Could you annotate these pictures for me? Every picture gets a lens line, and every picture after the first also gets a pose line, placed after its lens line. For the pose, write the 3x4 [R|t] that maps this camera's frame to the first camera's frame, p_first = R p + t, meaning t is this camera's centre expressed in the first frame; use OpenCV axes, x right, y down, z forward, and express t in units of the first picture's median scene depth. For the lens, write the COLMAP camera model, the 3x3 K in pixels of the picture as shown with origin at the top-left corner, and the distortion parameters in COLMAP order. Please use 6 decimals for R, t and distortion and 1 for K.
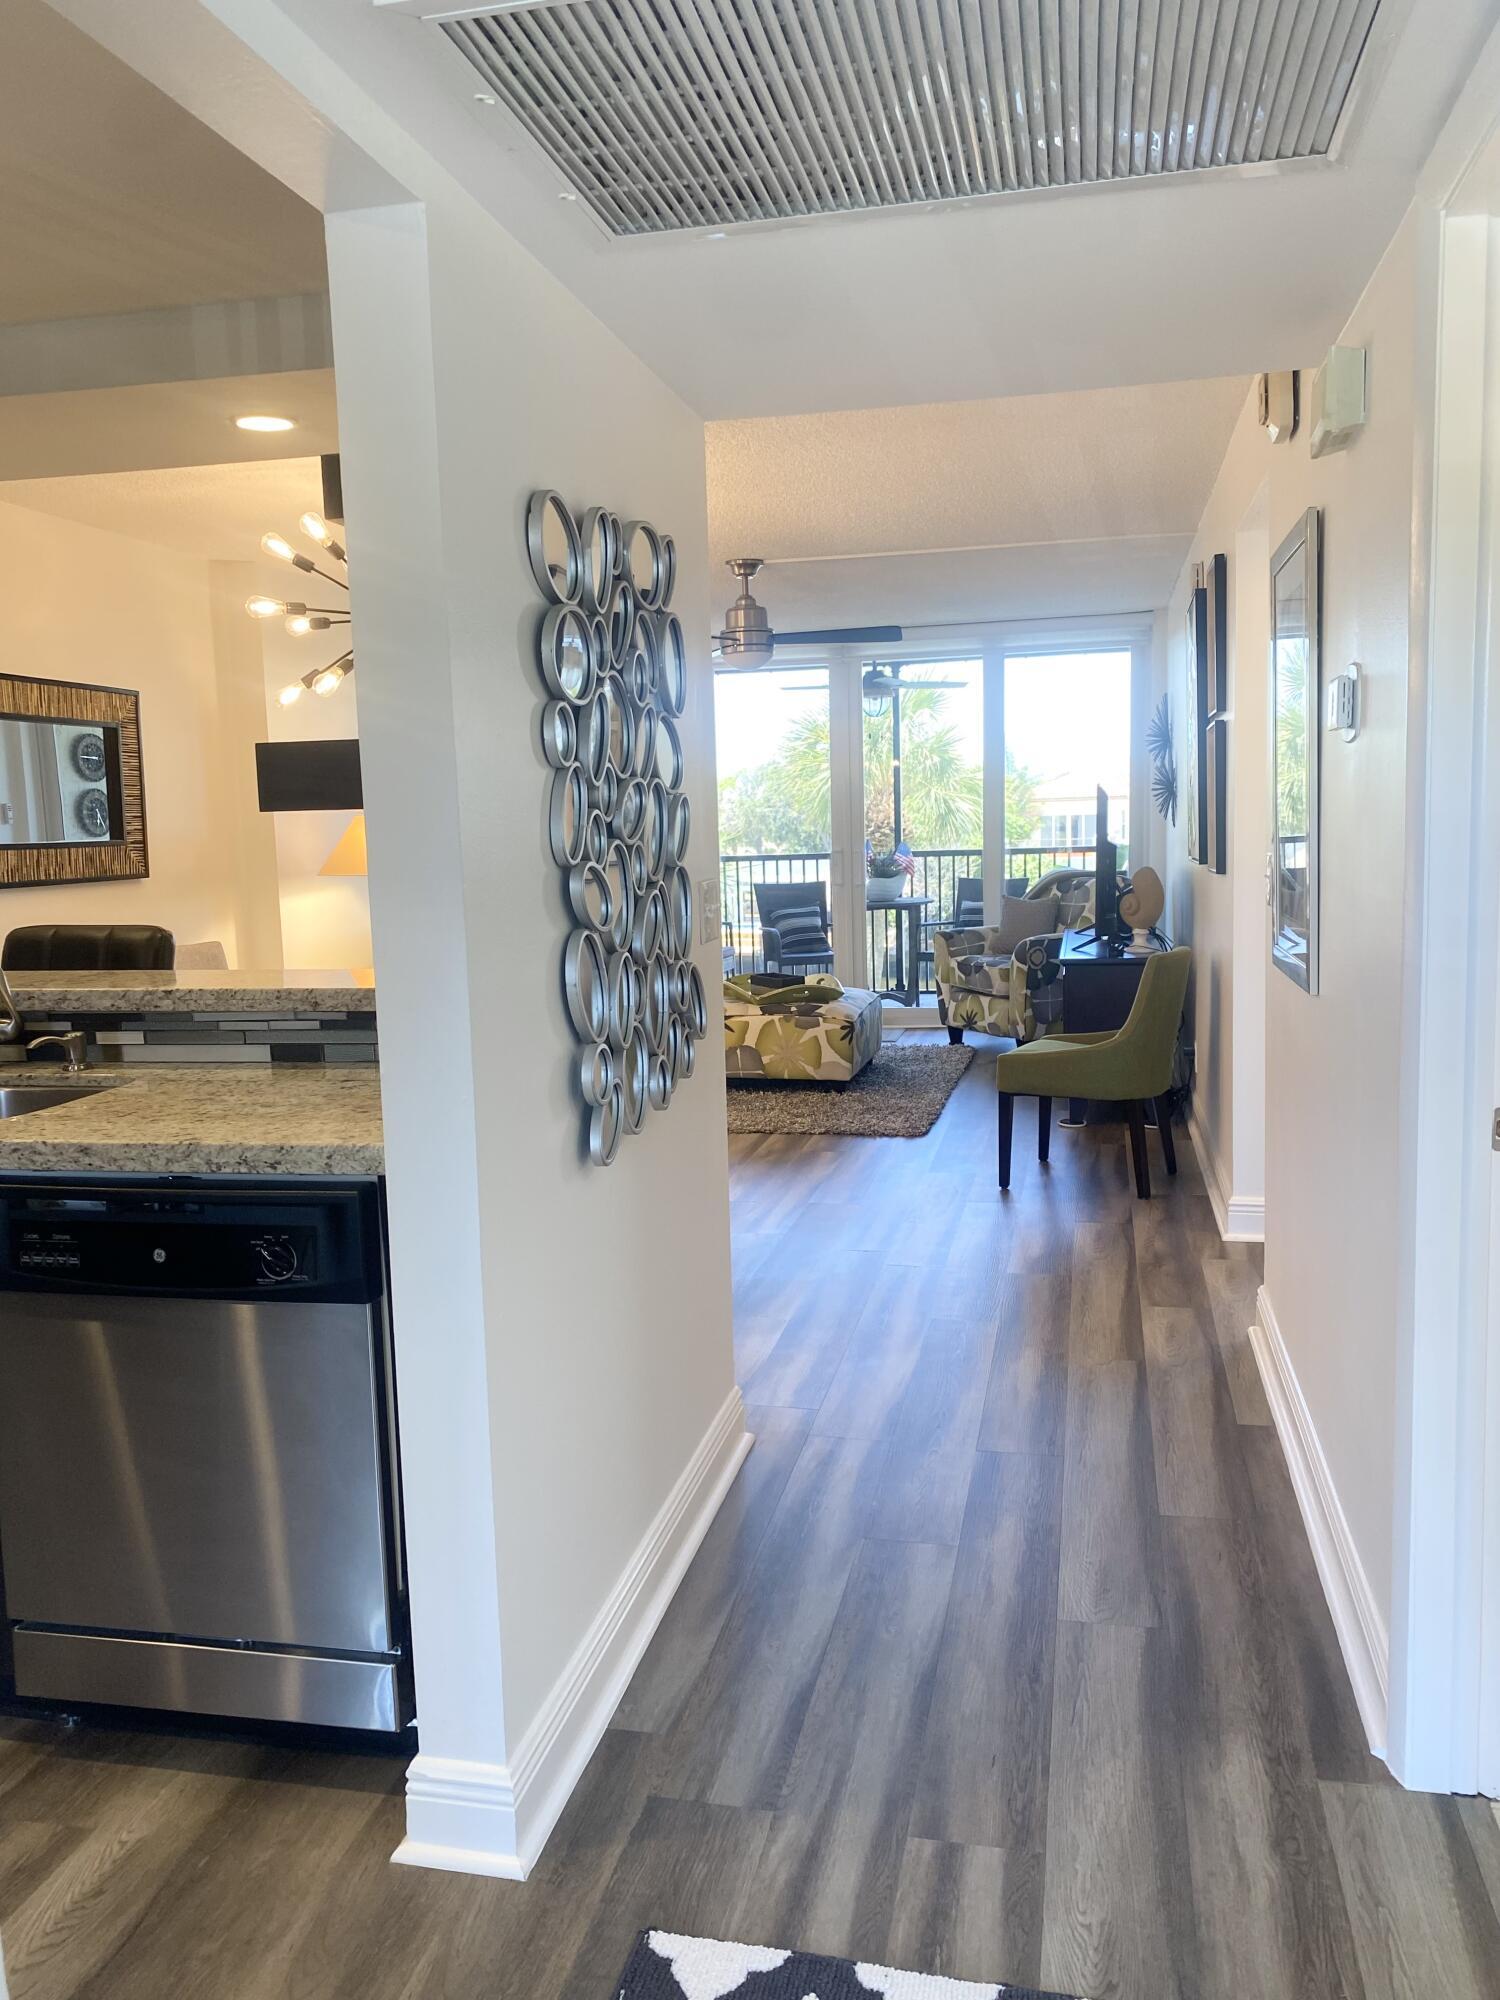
lens RADIAL K [[1508.4, 0, 756.9], [0, 1508.4, 977.1], [0, 0, 1]] dist [0.055767, -0.069727]
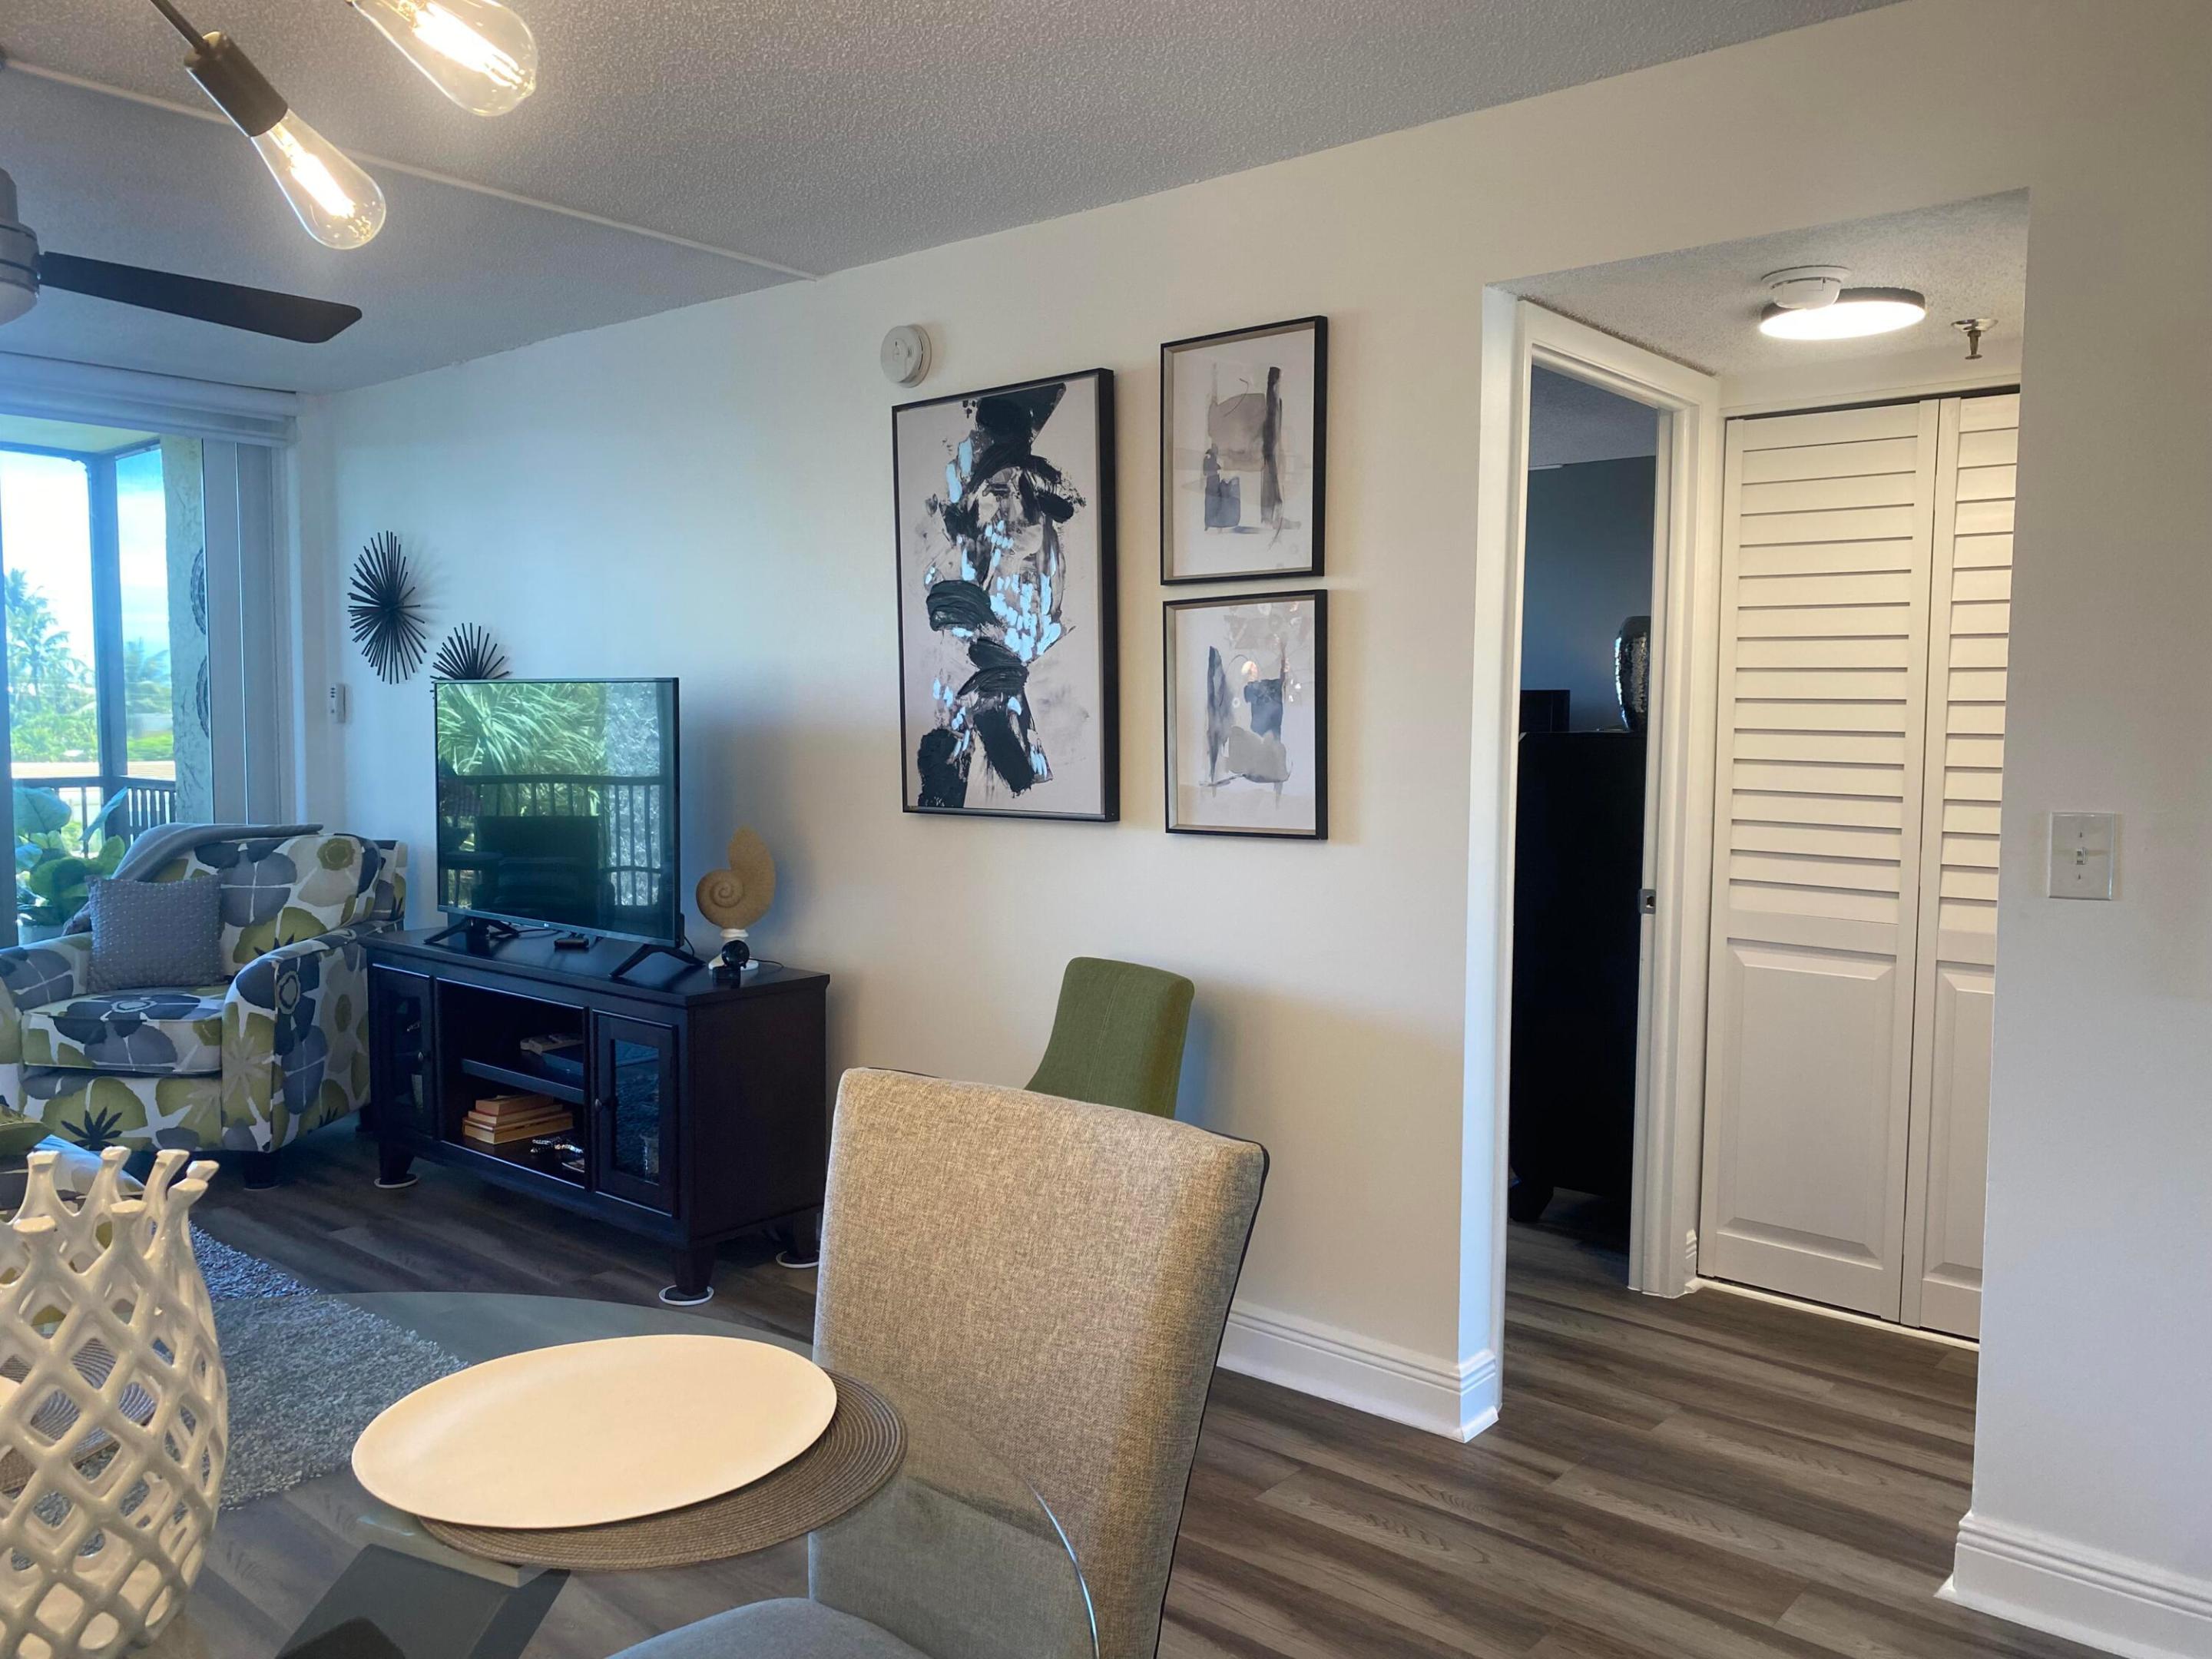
lens RADIAL K [[1668.3, 0, 1086.9], [0, 1668.3, 837.5], [0, 0, 1]] dist [0.055767, -0.069727]
pose [[0.470987, -0.032868, 0.881528, -0.232508], [0.073630, 0.997283, -0.002155, -0.051477], [-0.879062, 0.065922, 0.472127, 0.530158]]
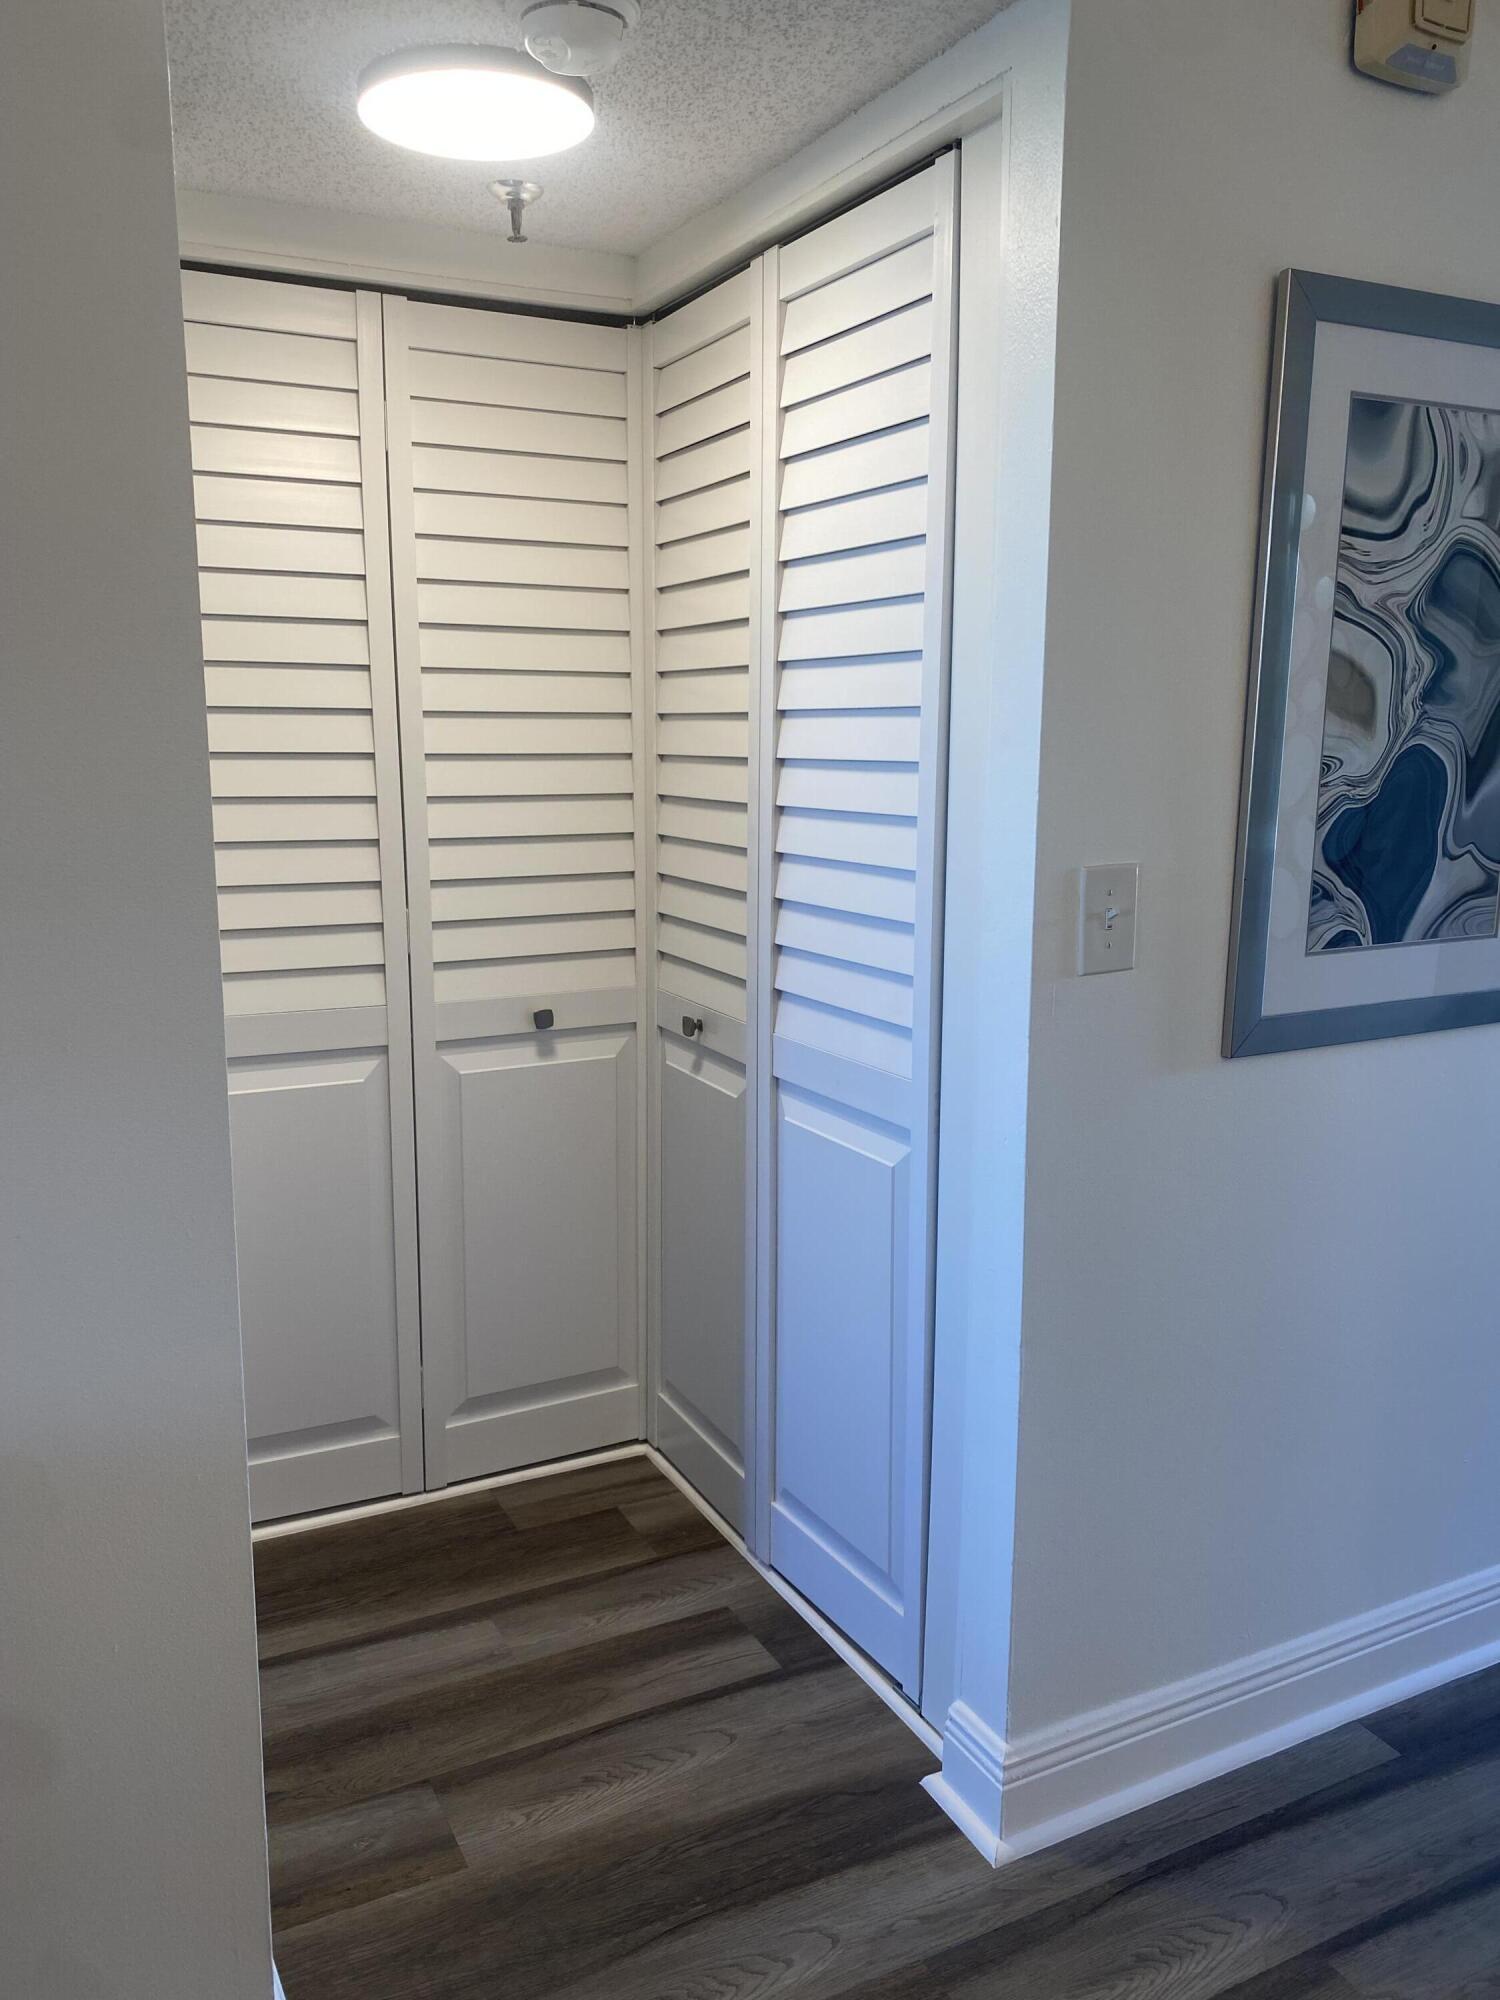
lens RADIAL K [[1508.4, 0, 737.2], [0, 1508.4, 996.5], [0, 0, 1]] dist [0.055767, -0.069727]
pose [[-0.634691, -0.110846, 0.764775, 0.020598], [0.094198, 0.971181, 0.218939, -0.081254], [-0.767003, 0.210999, -0.605958, 0.714999]]
